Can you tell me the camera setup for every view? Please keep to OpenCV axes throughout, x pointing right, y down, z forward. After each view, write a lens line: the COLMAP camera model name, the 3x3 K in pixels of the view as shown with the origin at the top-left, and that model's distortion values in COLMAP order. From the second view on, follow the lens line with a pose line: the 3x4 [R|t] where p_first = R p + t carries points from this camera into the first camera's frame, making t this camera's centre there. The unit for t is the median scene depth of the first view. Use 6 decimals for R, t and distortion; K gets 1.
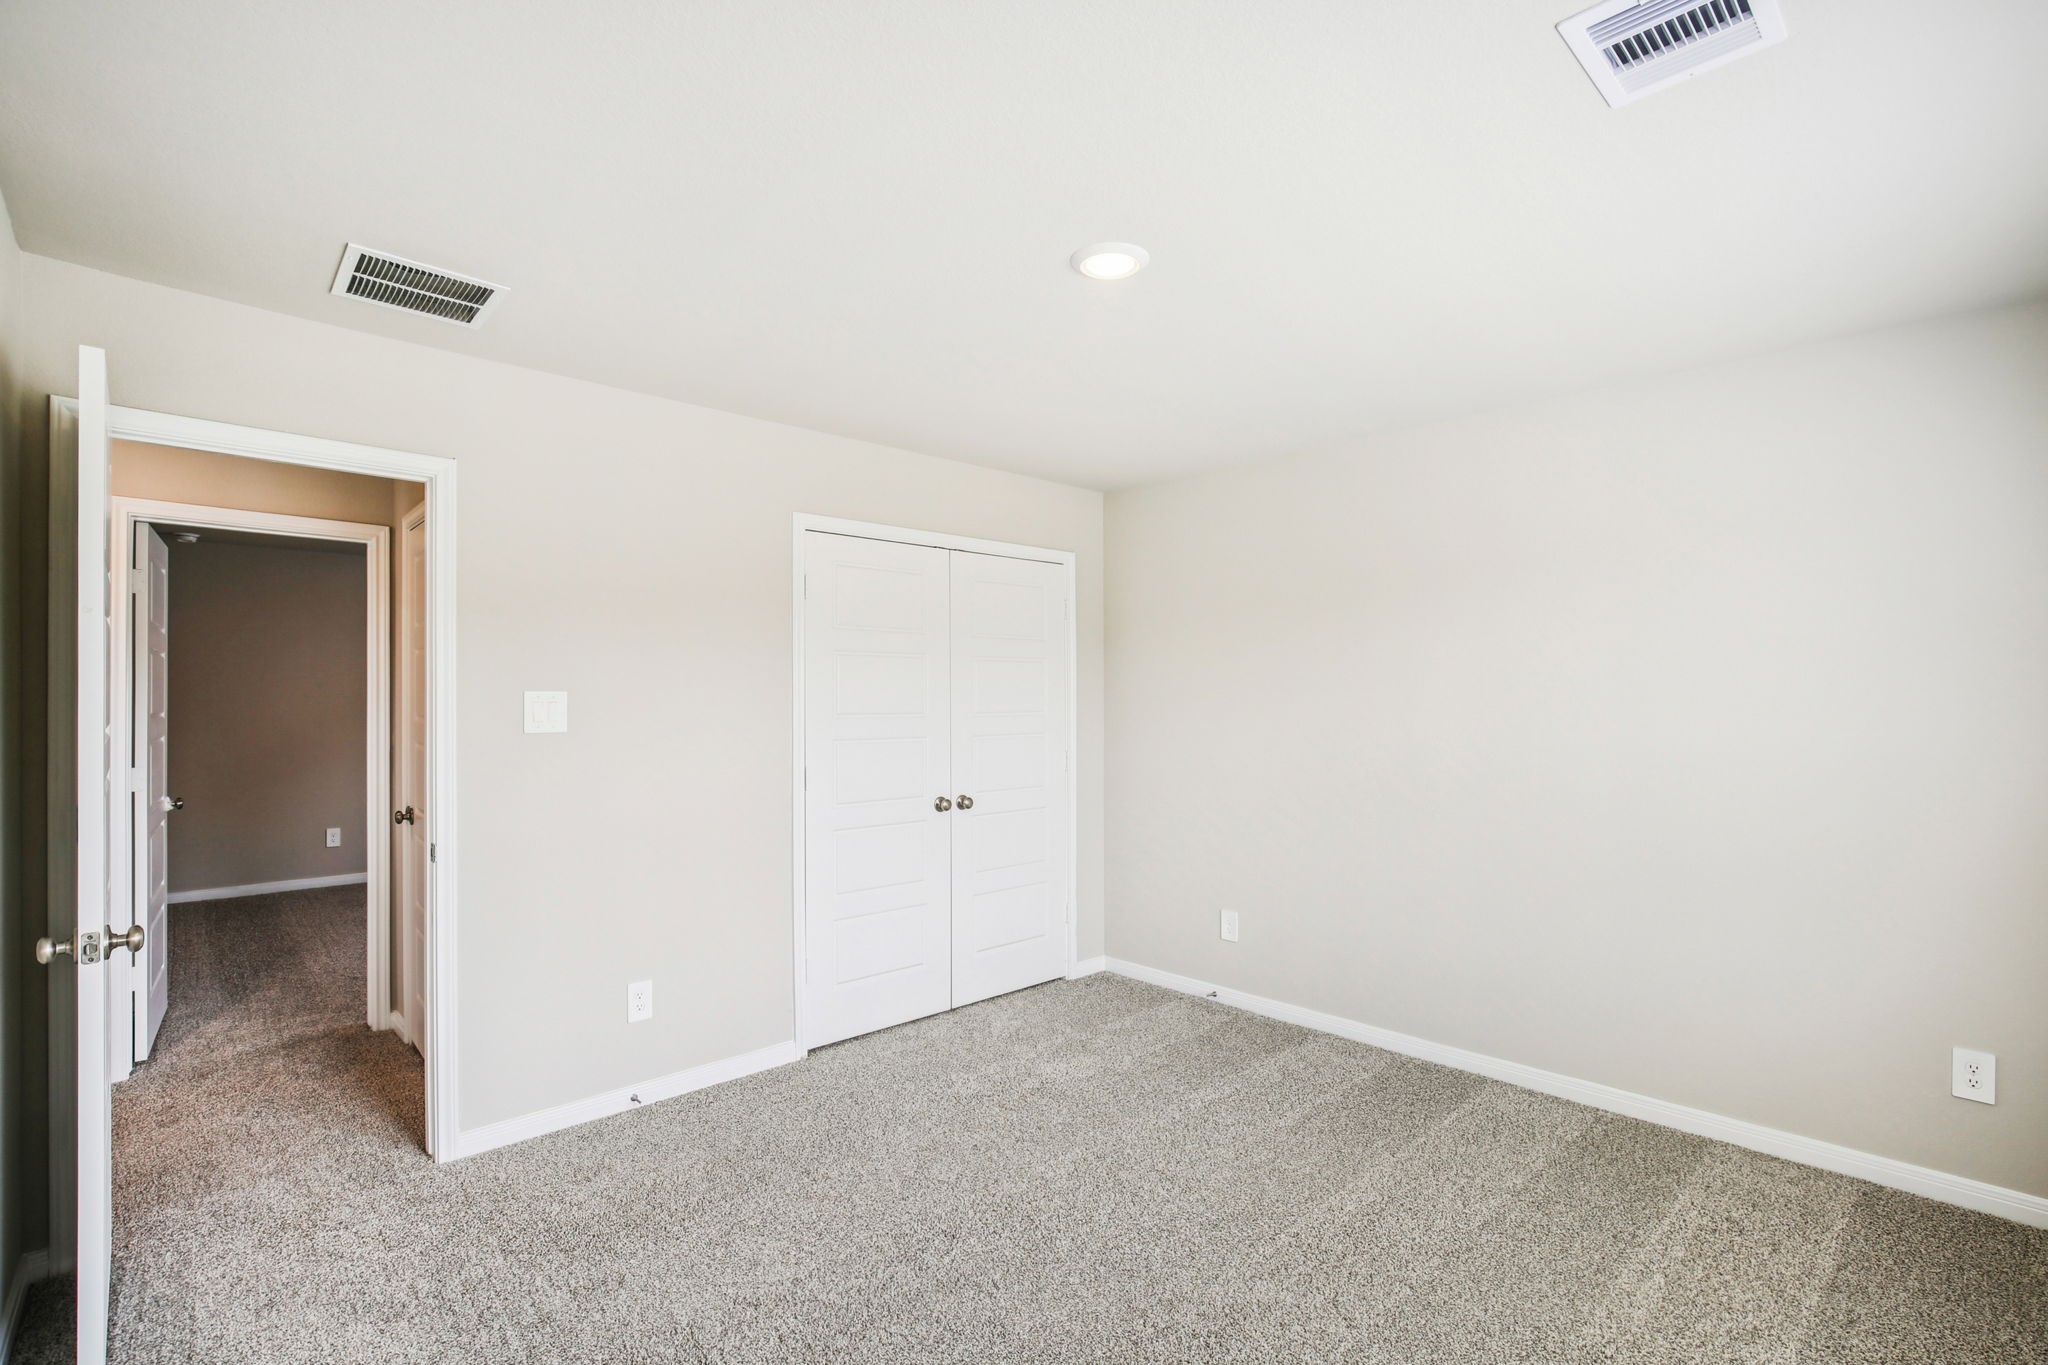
lens RADIAL K [[940.2, 0, 1023.5], [0, 940.2, 691.4], [0, 0, 1]] dist [-0.000854, -0.000193]
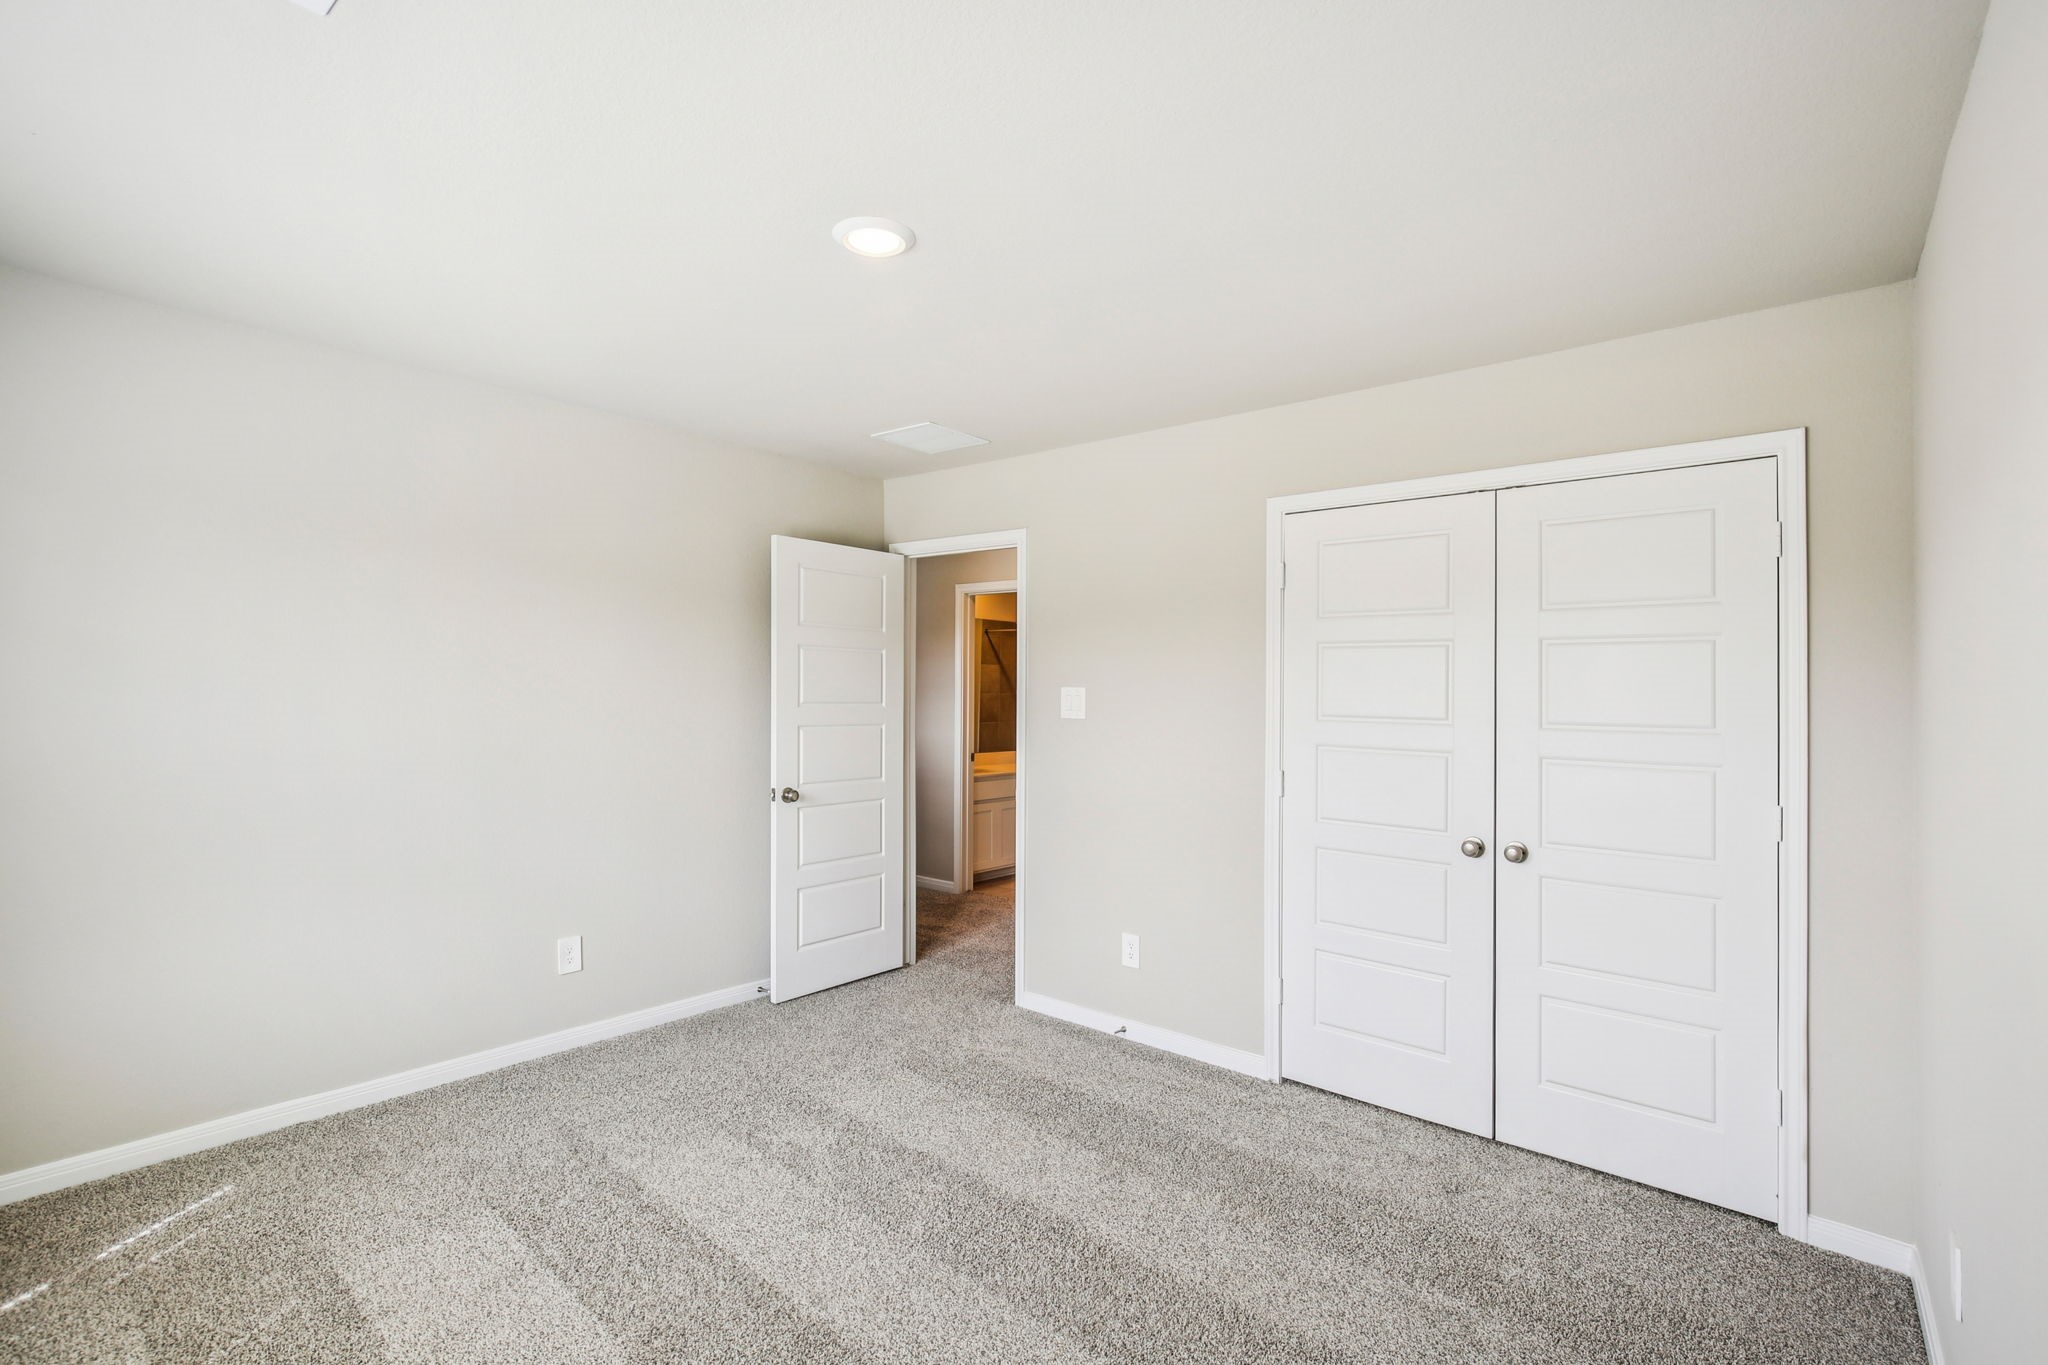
lens RADIAL K [[903.3, 0, 1023.8], [0, 903.3, 674.8], [0, 0, 1]] dist [0.023330, 0.000051]
pose [[0.156687, 0.002432, -0.987645, 0.689502], [0.008865, 0.999953, 0.003869, -0.021725], [0.987609, -0.009361, 0.156658, 0.689890]]
